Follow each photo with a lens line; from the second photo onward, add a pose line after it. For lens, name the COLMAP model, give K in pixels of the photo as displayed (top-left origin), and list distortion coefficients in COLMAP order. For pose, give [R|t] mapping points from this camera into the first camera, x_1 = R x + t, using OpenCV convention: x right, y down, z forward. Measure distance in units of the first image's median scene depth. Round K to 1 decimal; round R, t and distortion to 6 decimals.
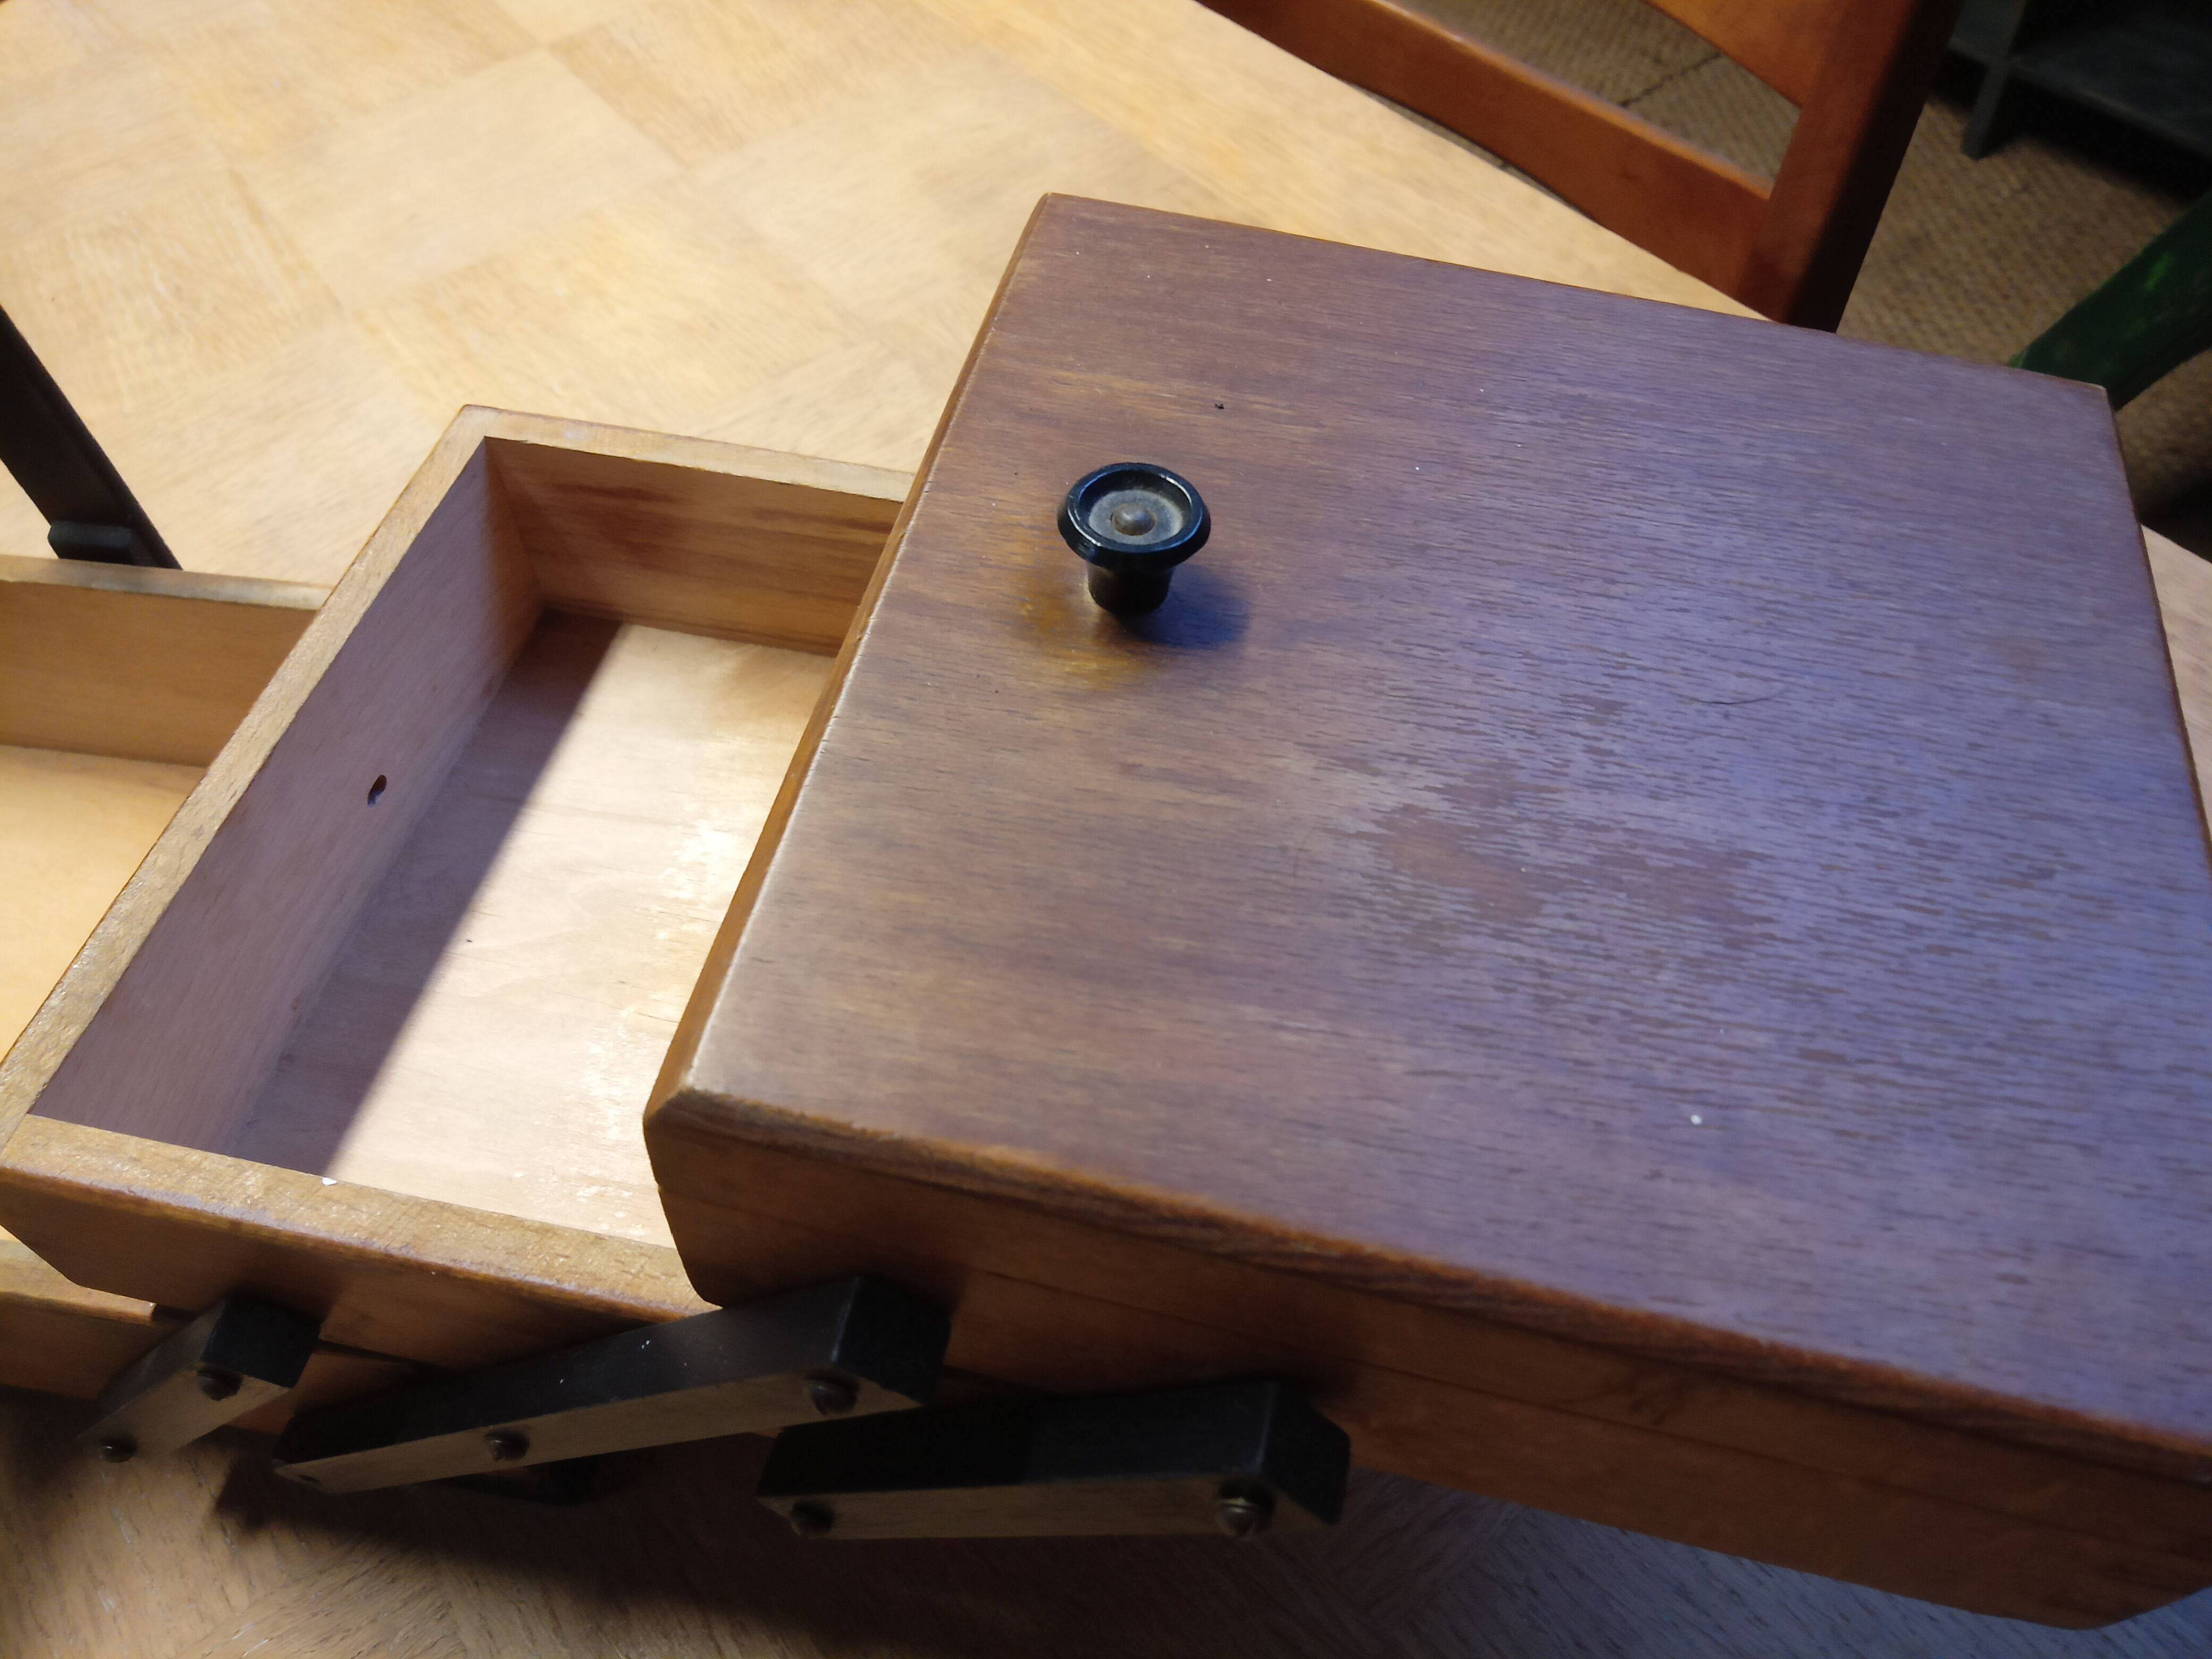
lens RADIAL K [[1648.6, 0, 1091.1], [0, 1648.6, 823.6], [0, 0, 1]] dist [0.018864, -0.003083]
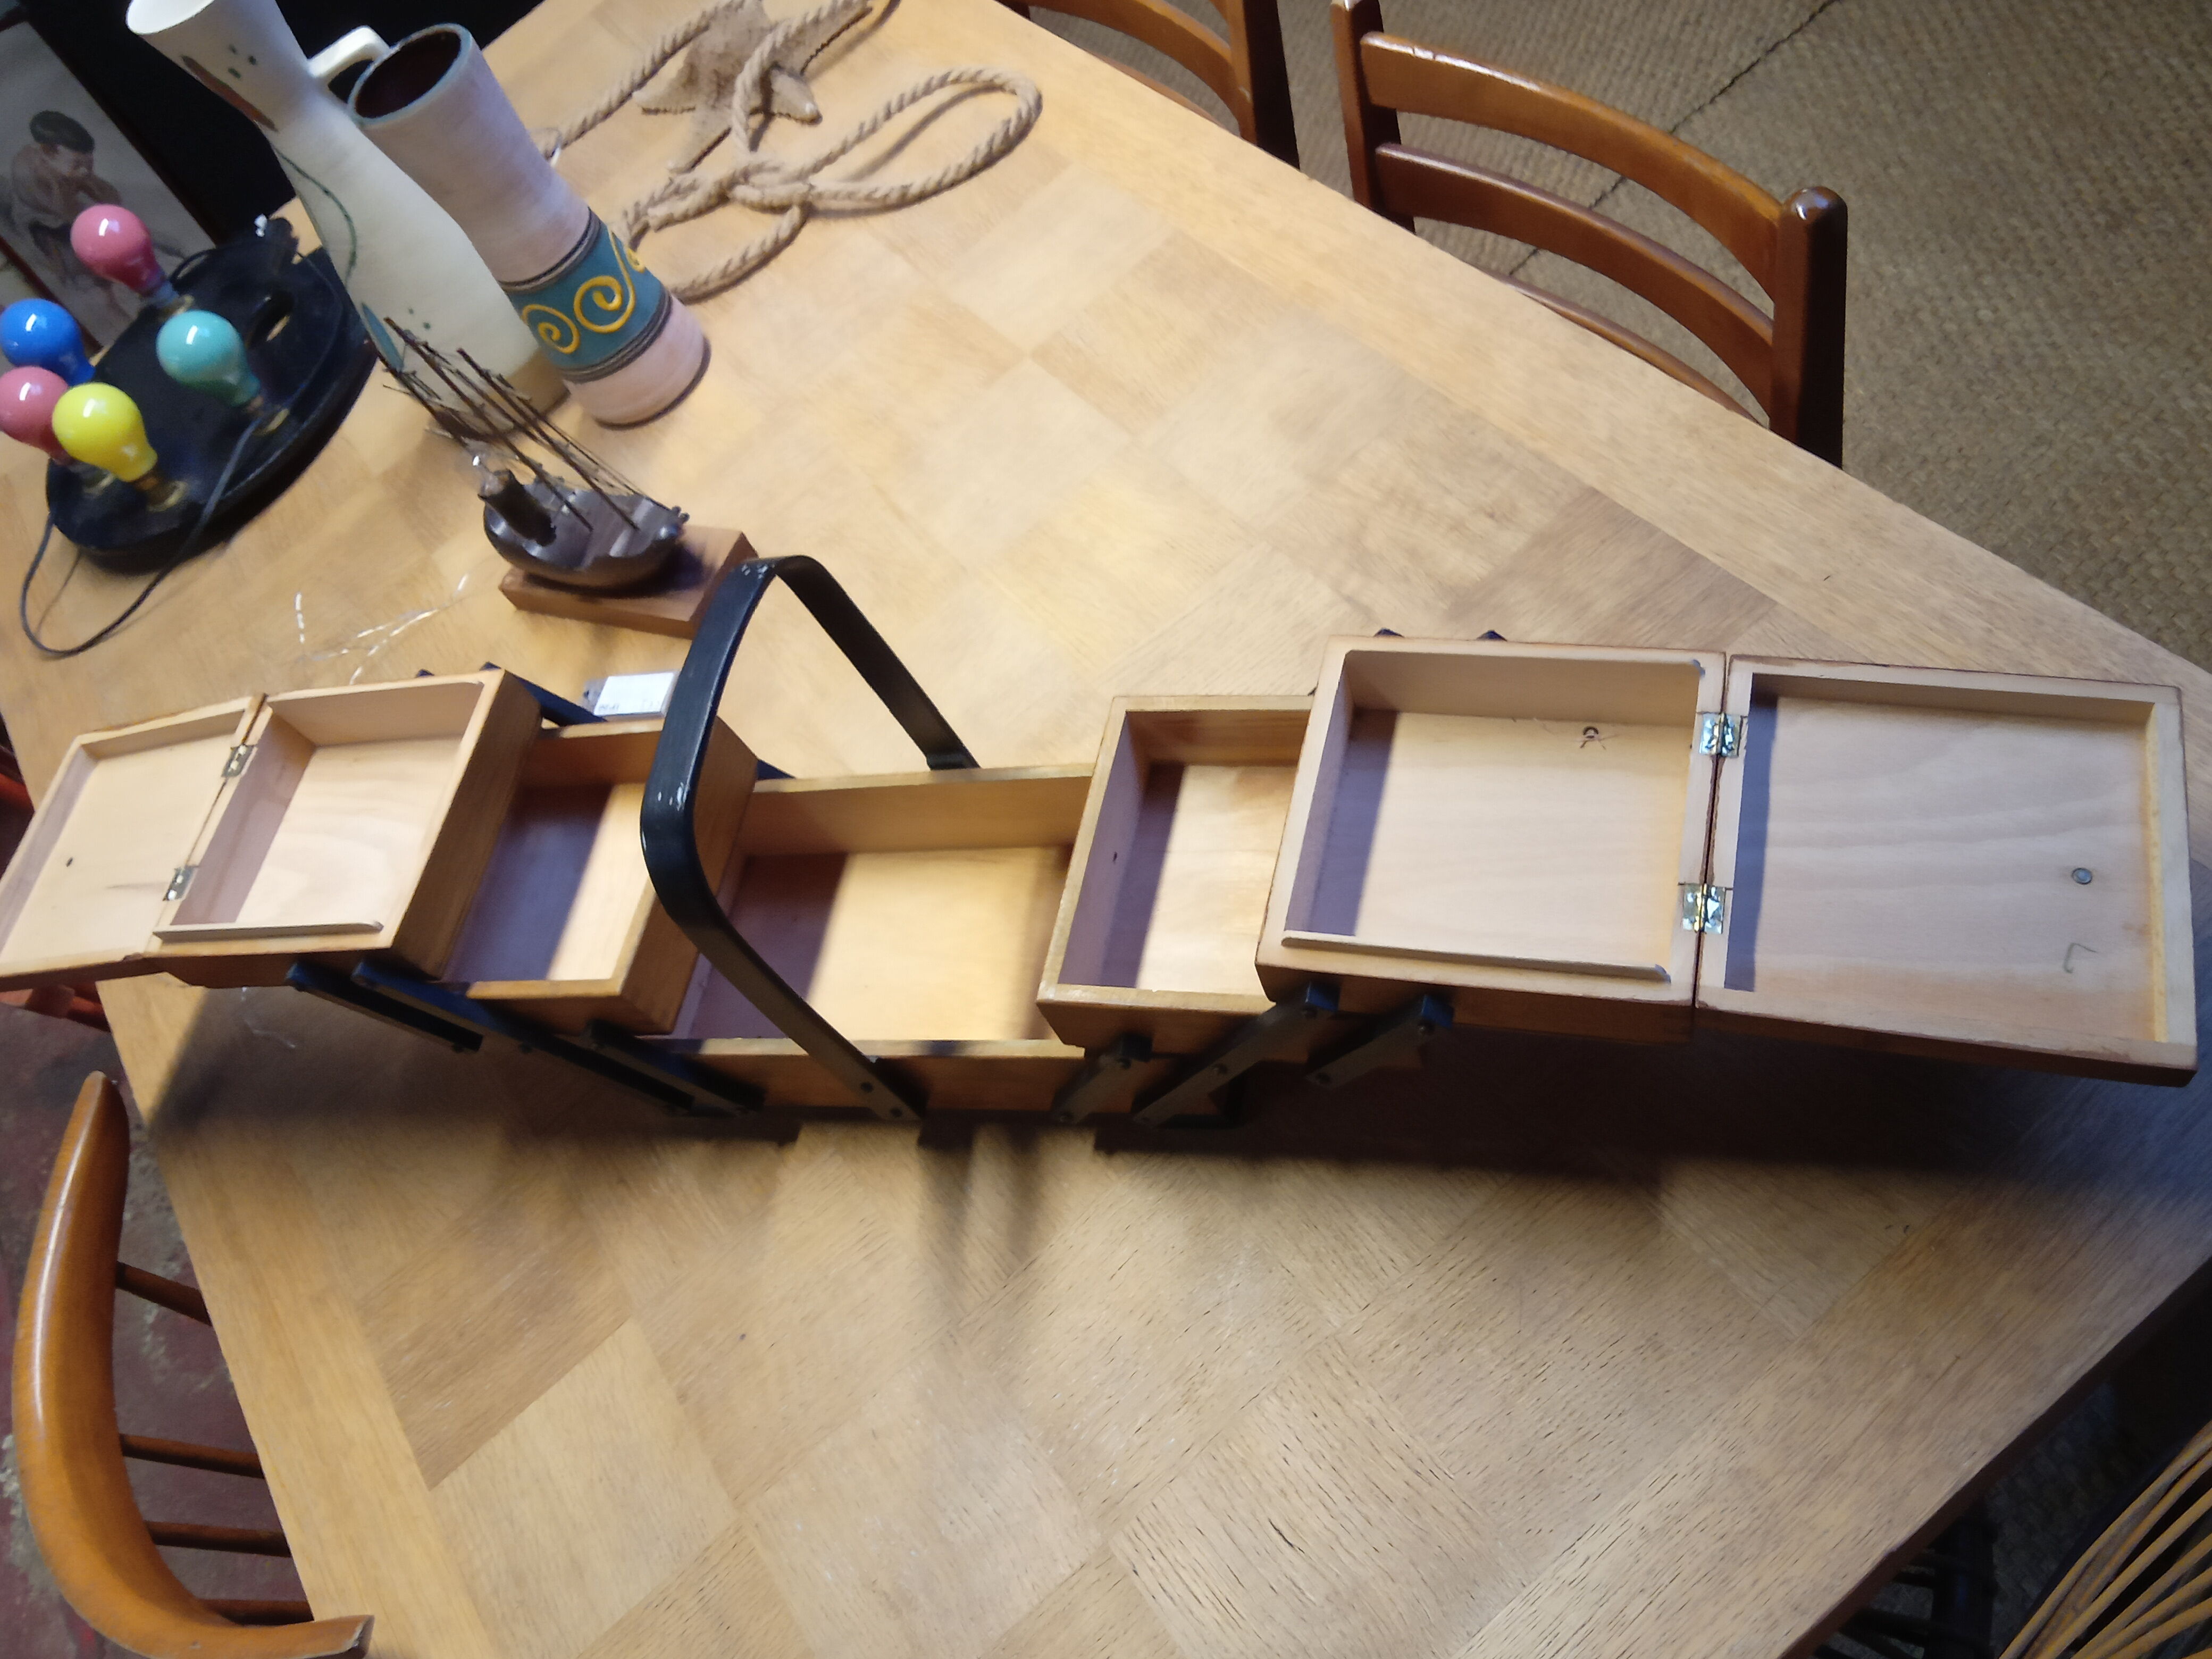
lens RADIAL K [[1648.6, 0, 1146.7], [0, 1648.6, 847.3], [0, 0, 1]] dist [0.018864, -0.003083]
pose [[0.956469, -0.158805, -0.244843, 0.127337], [0.175089, 0.983473, 0.046099, -0.075313], [0.233476, -0.086961, 0.968466, -0.754869]]
